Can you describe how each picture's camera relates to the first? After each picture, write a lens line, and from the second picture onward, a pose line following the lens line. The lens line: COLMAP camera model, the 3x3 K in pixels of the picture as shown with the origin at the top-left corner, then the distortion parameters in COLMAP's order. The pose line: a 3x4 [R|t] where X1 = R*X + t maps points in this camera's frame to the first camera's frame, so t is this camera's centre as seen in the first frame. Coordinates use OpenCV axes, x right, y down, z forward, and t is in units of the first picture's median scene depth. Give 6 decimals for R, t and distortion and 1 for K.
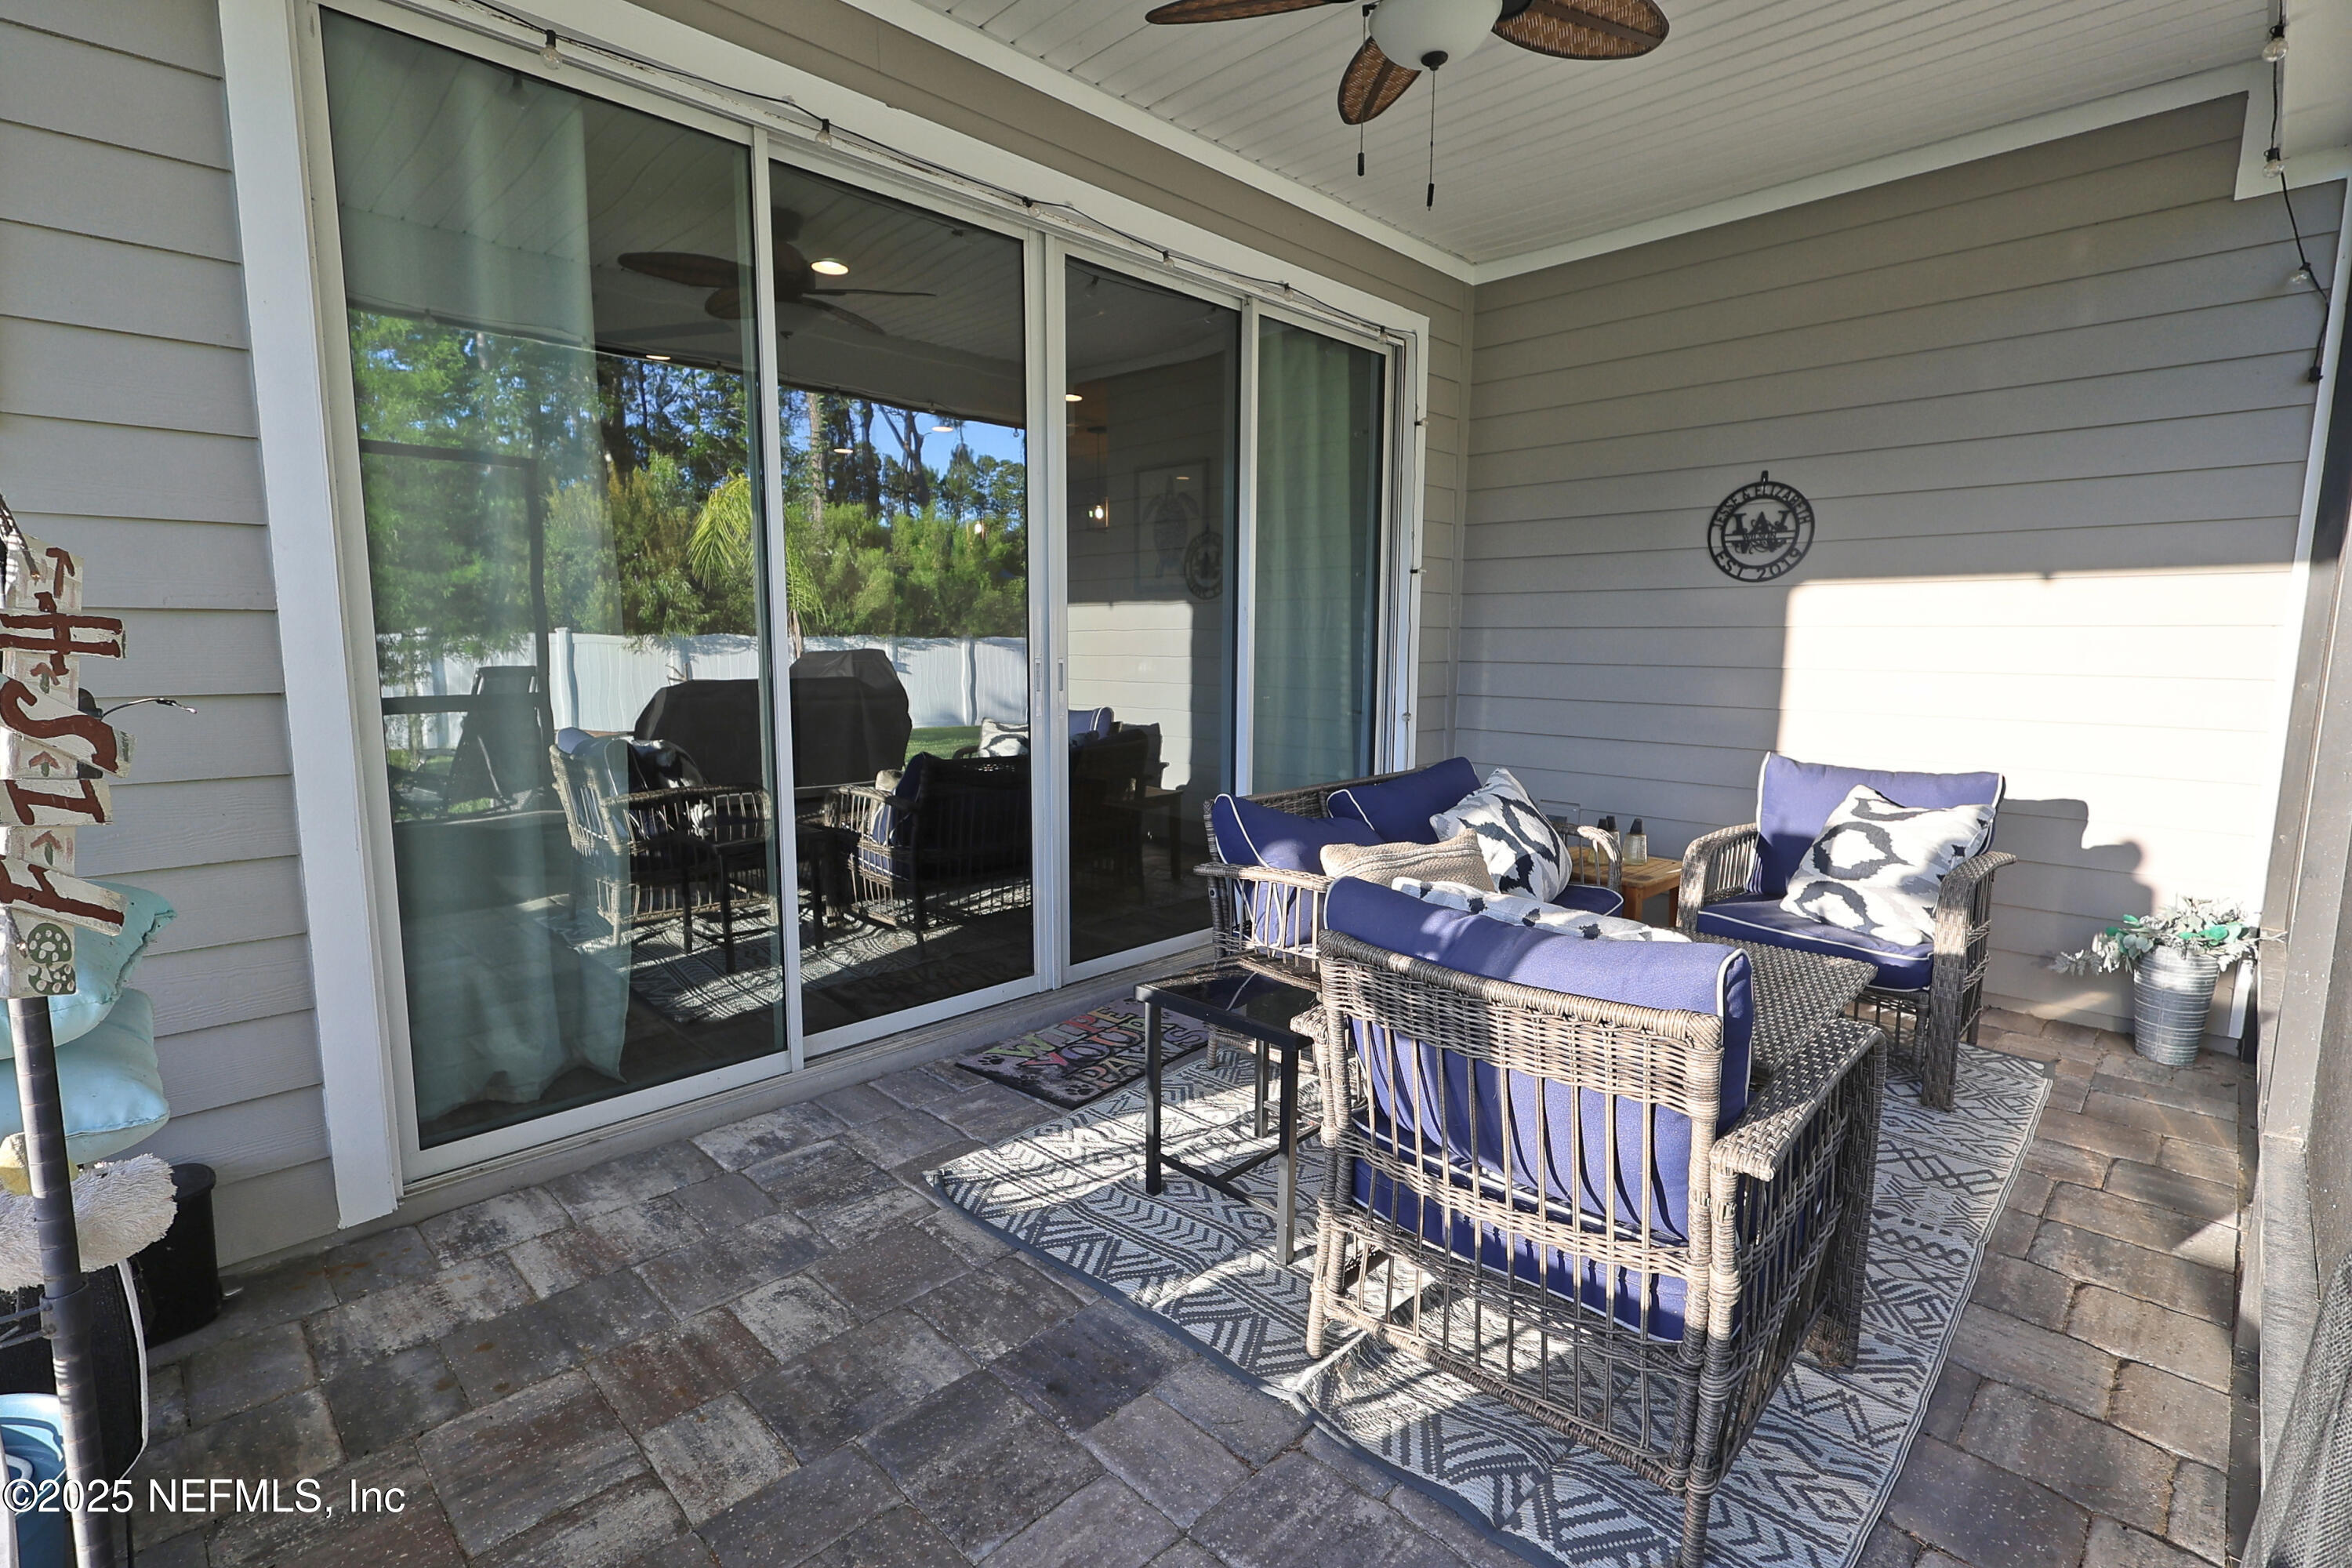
lens RADIAL K [[1090.6, 0, 1173.9], [0, 1090.6, 781.3], [0, 0, 1]] dist [0.000042, 0.001388]
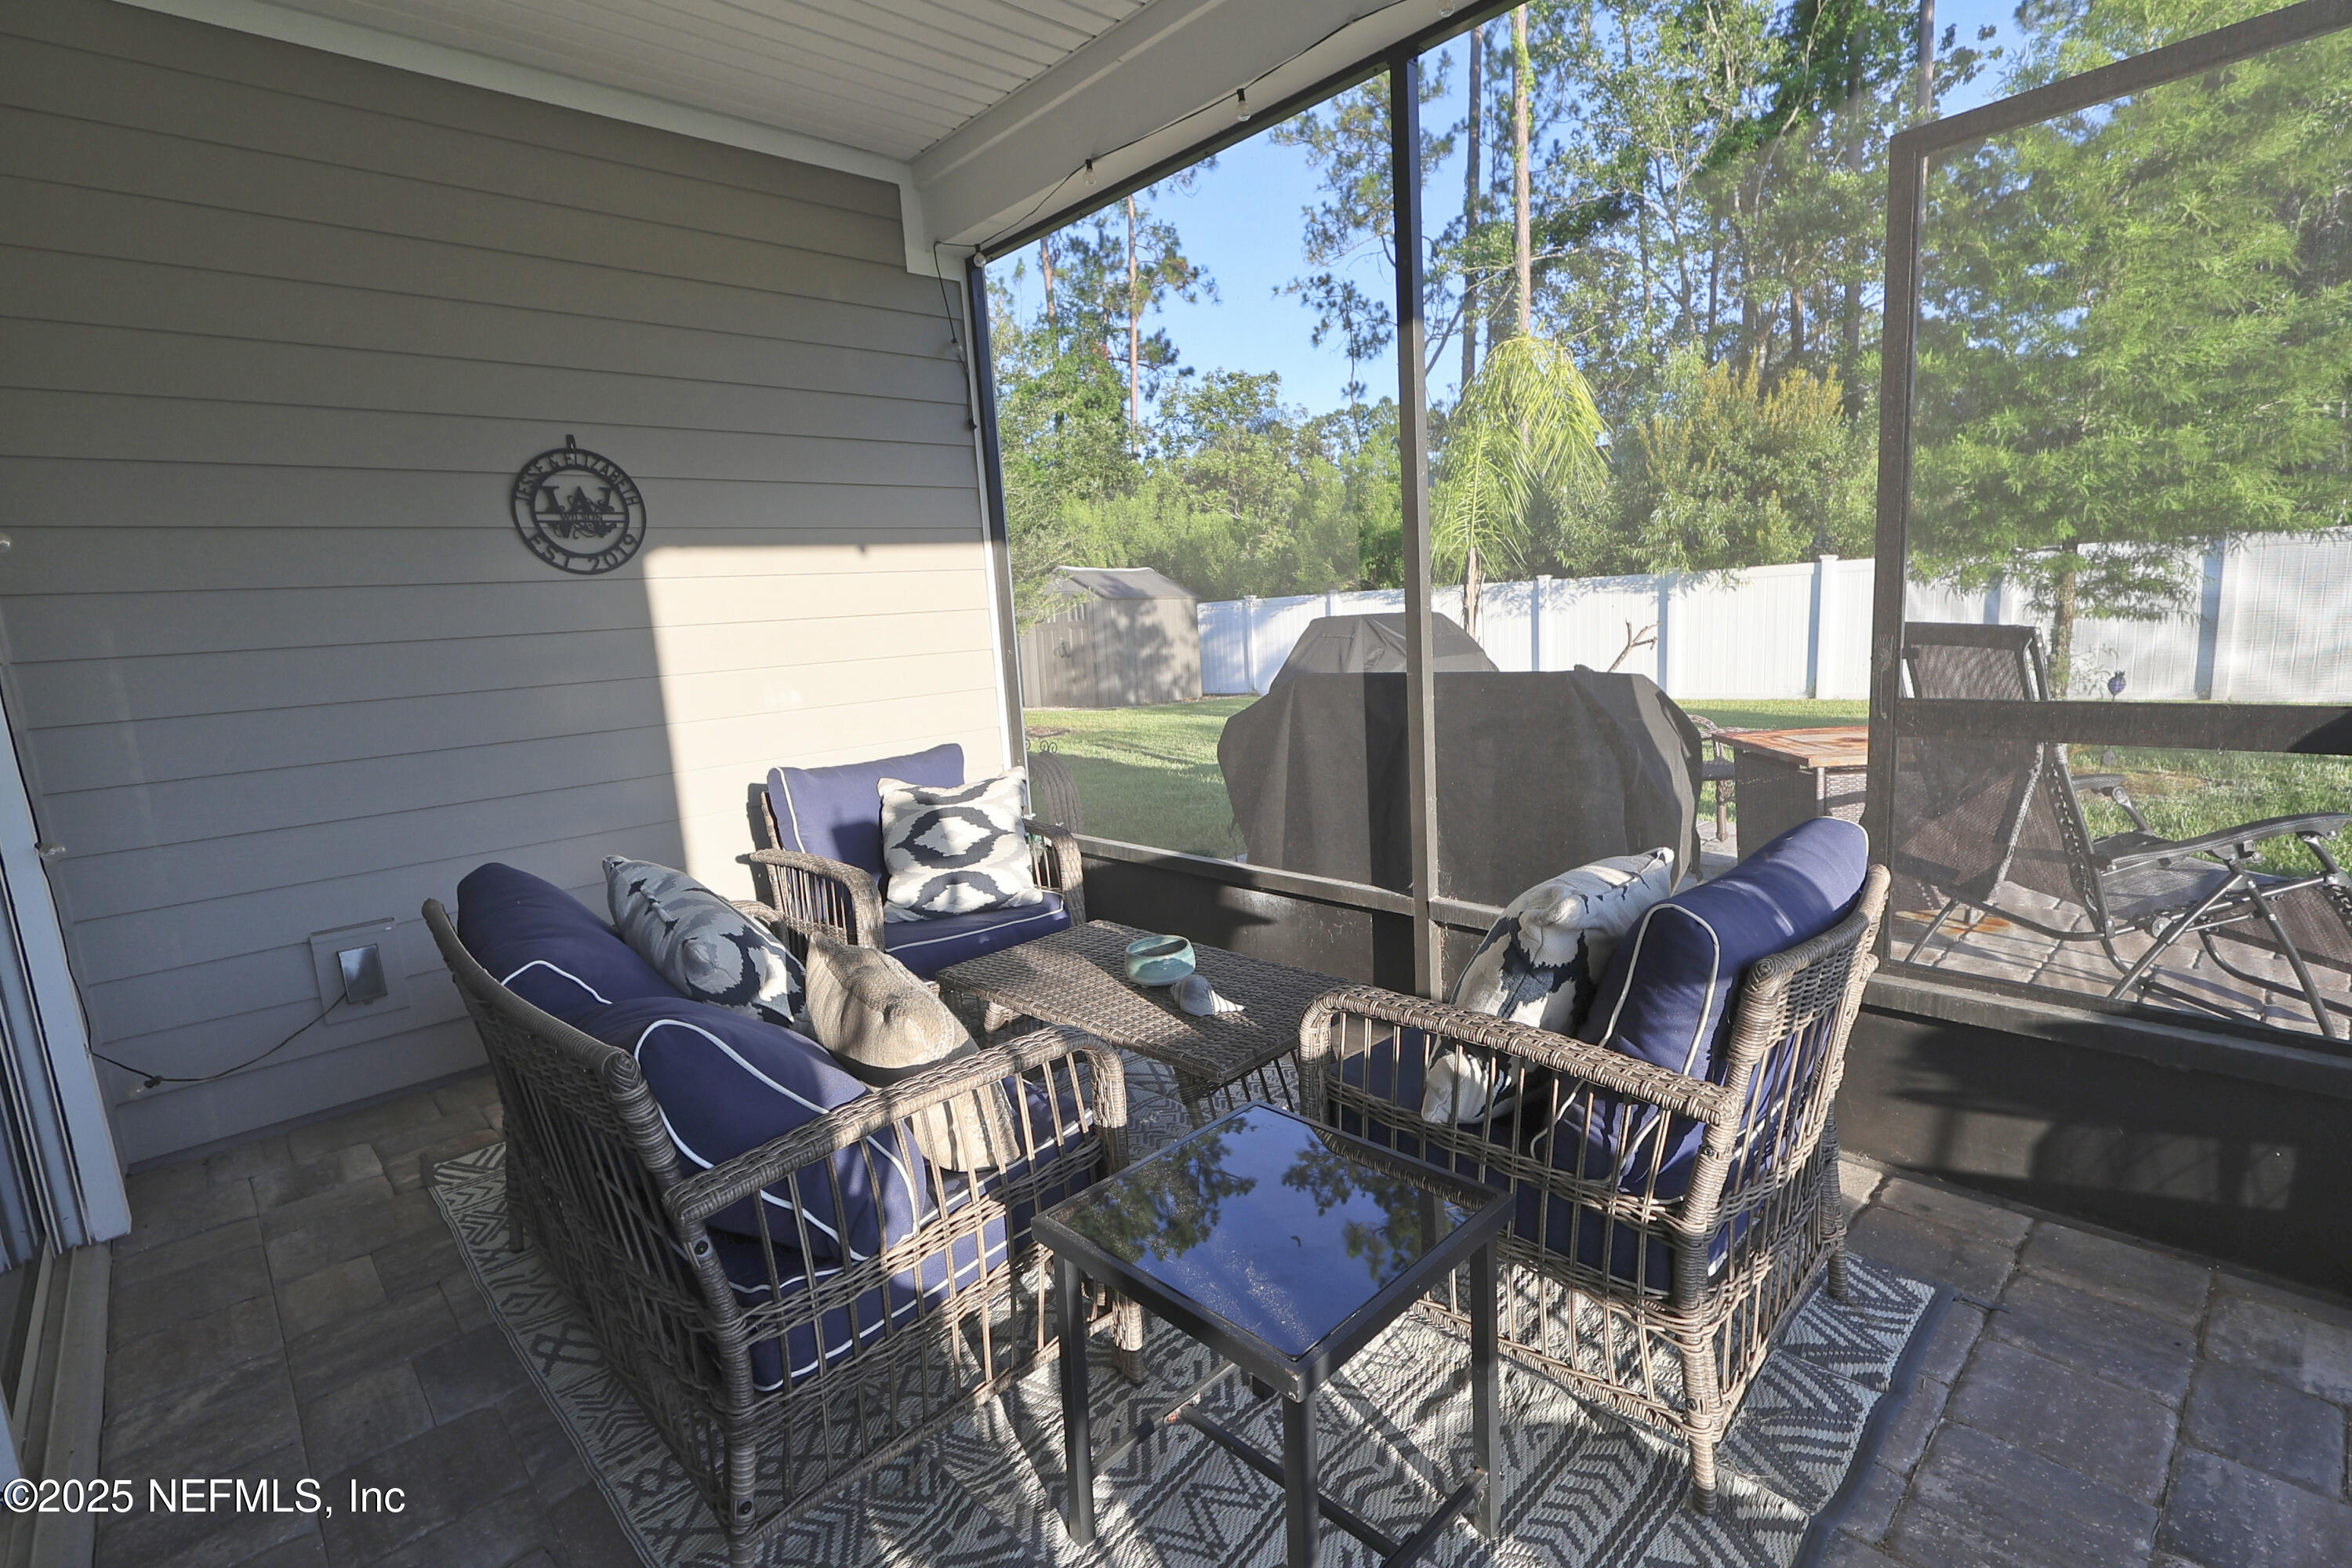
lens RADIAL K [[1090.6, 0, 1173.9], [0, 1090.6, 781.3], [0, 0, 1]] dist [0.000042, 0.001388]
pose [[0.035231, -0.172205, 0.984431, -0.270101], [0.187849, 0.968626, 0.162717, -0.086116], [-0.981566, 0.179192, 0.066475, 0.558905]]
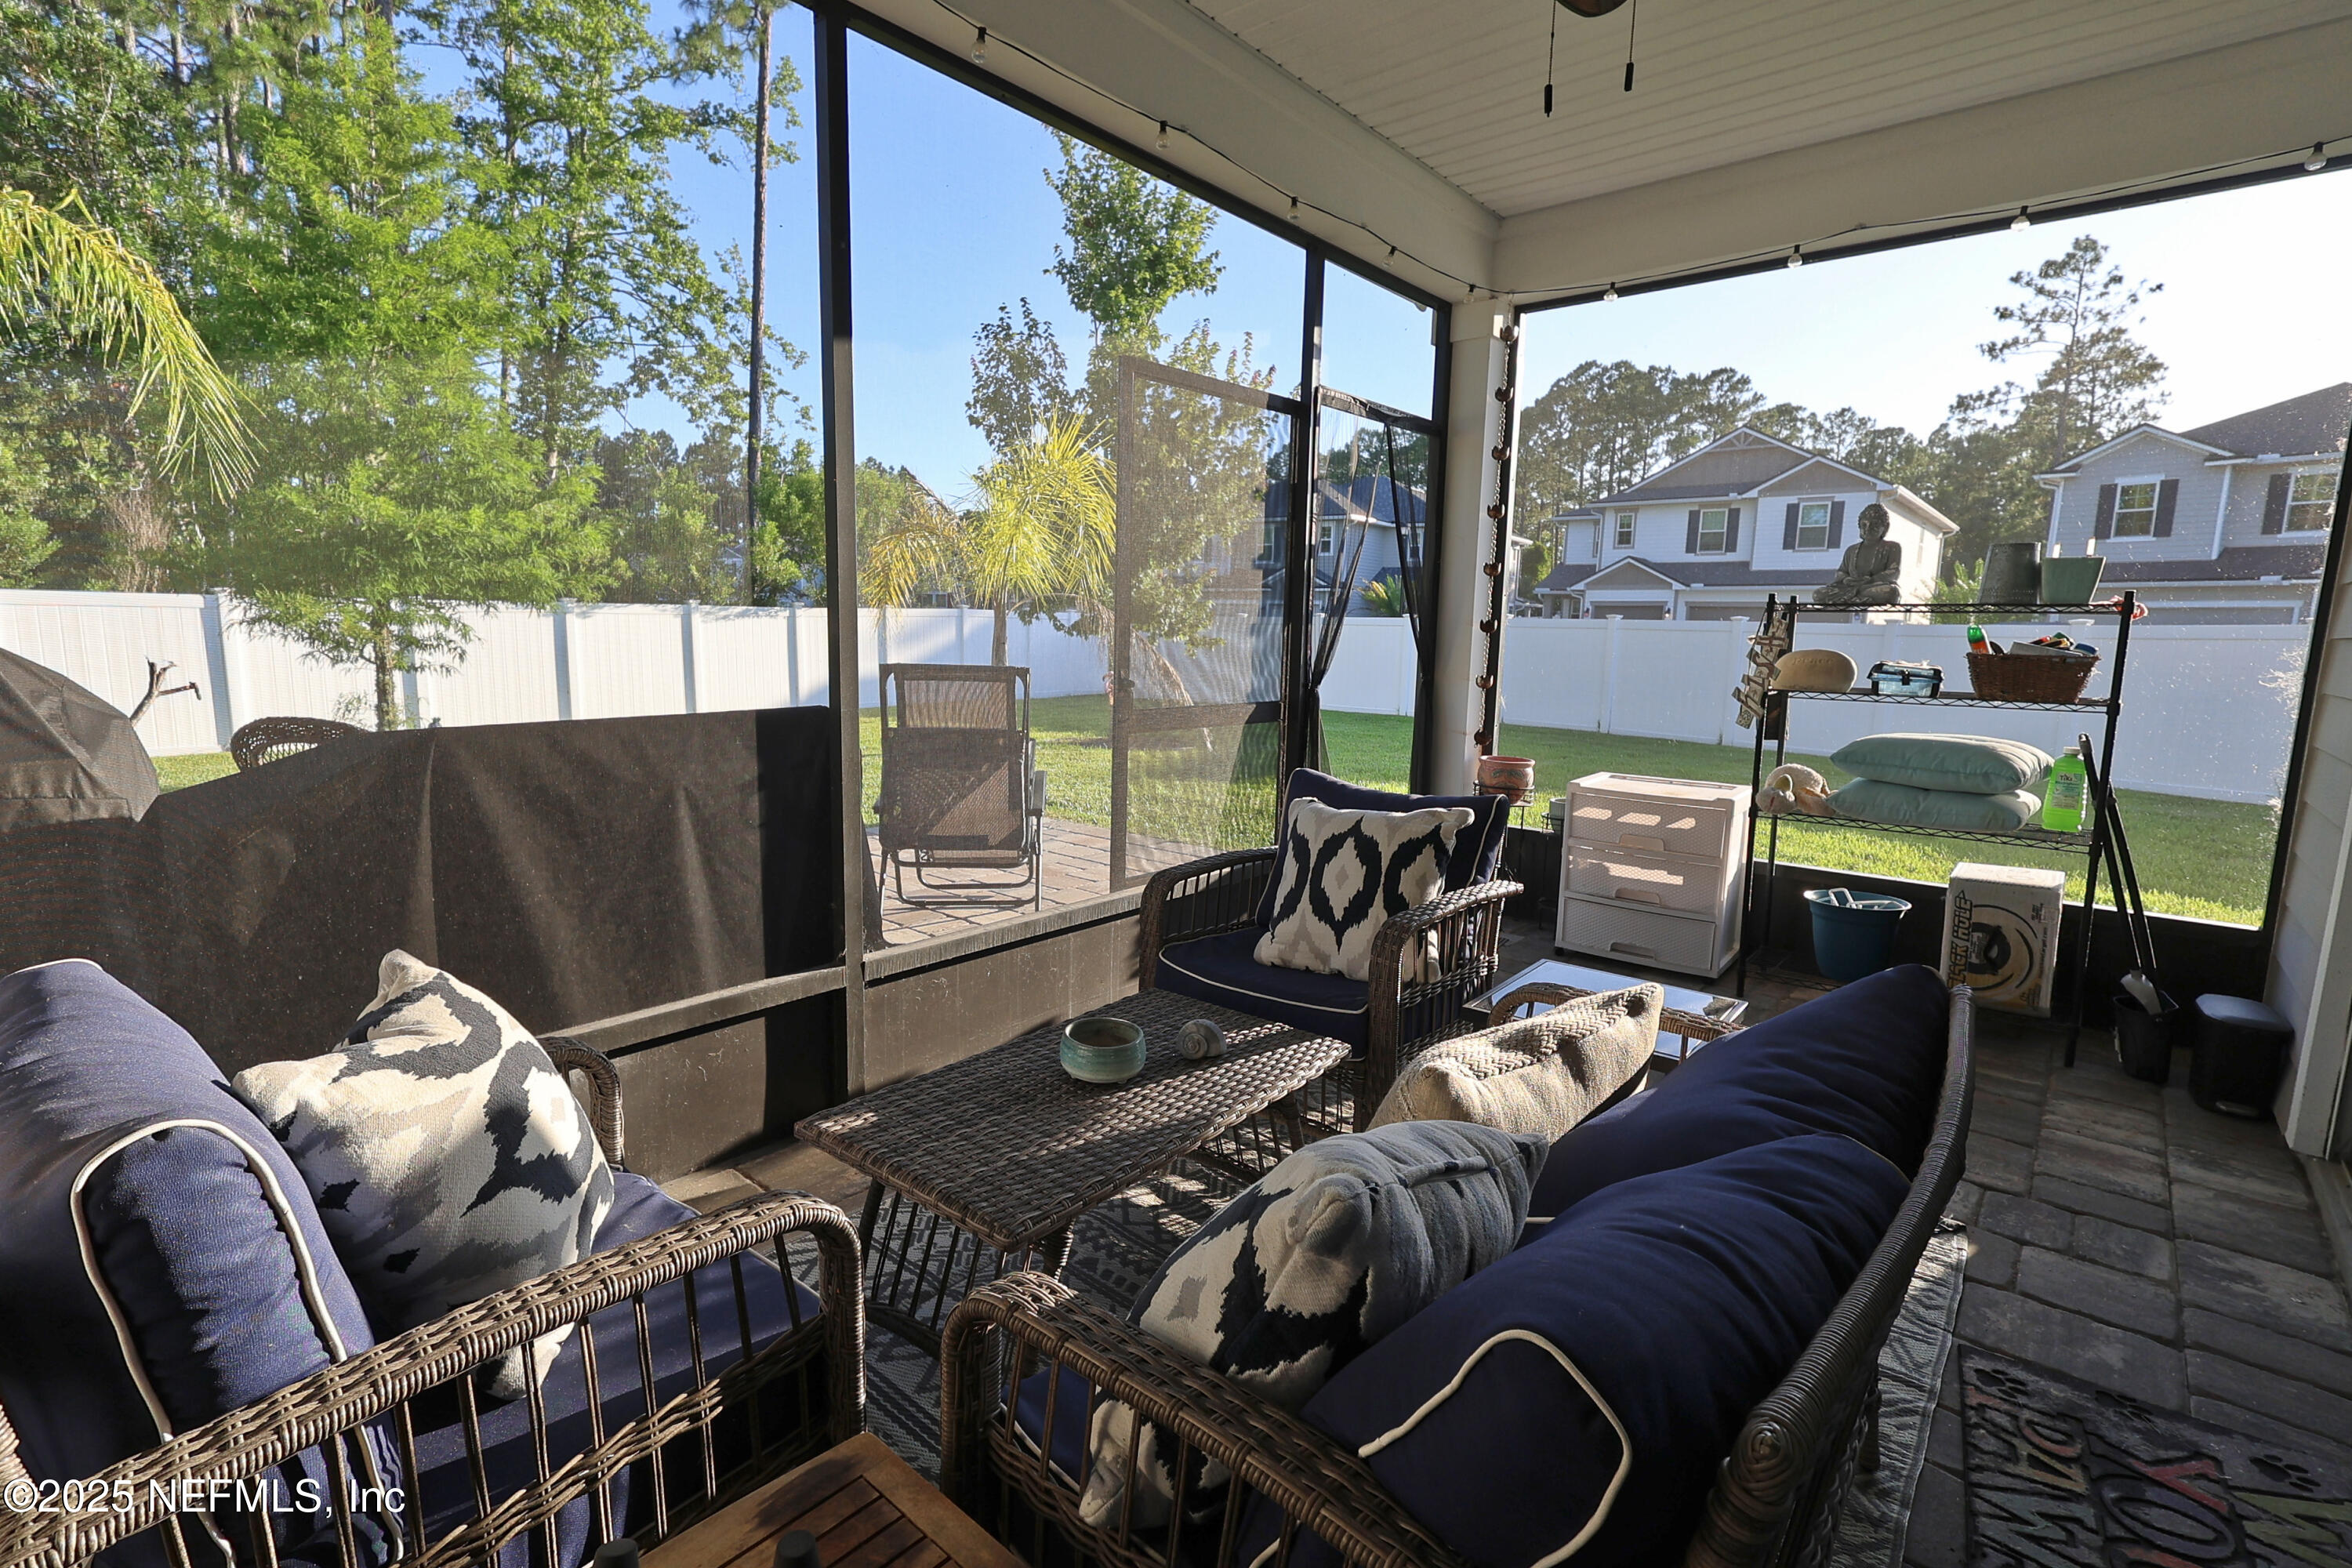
lens RADIAL K [[1090.6, 0, 1173.9], [0, 1090.6, 781.3], [0, 0, 1]] dist [0.000042, 0.001388]
pose [[-0.997800, -0.015912, -0.064358, 0.325490], [-0.032639, 0.962873, 0.267973, -0.150697], [0.057704, 0.269484, -0.961275, 1.117384]]
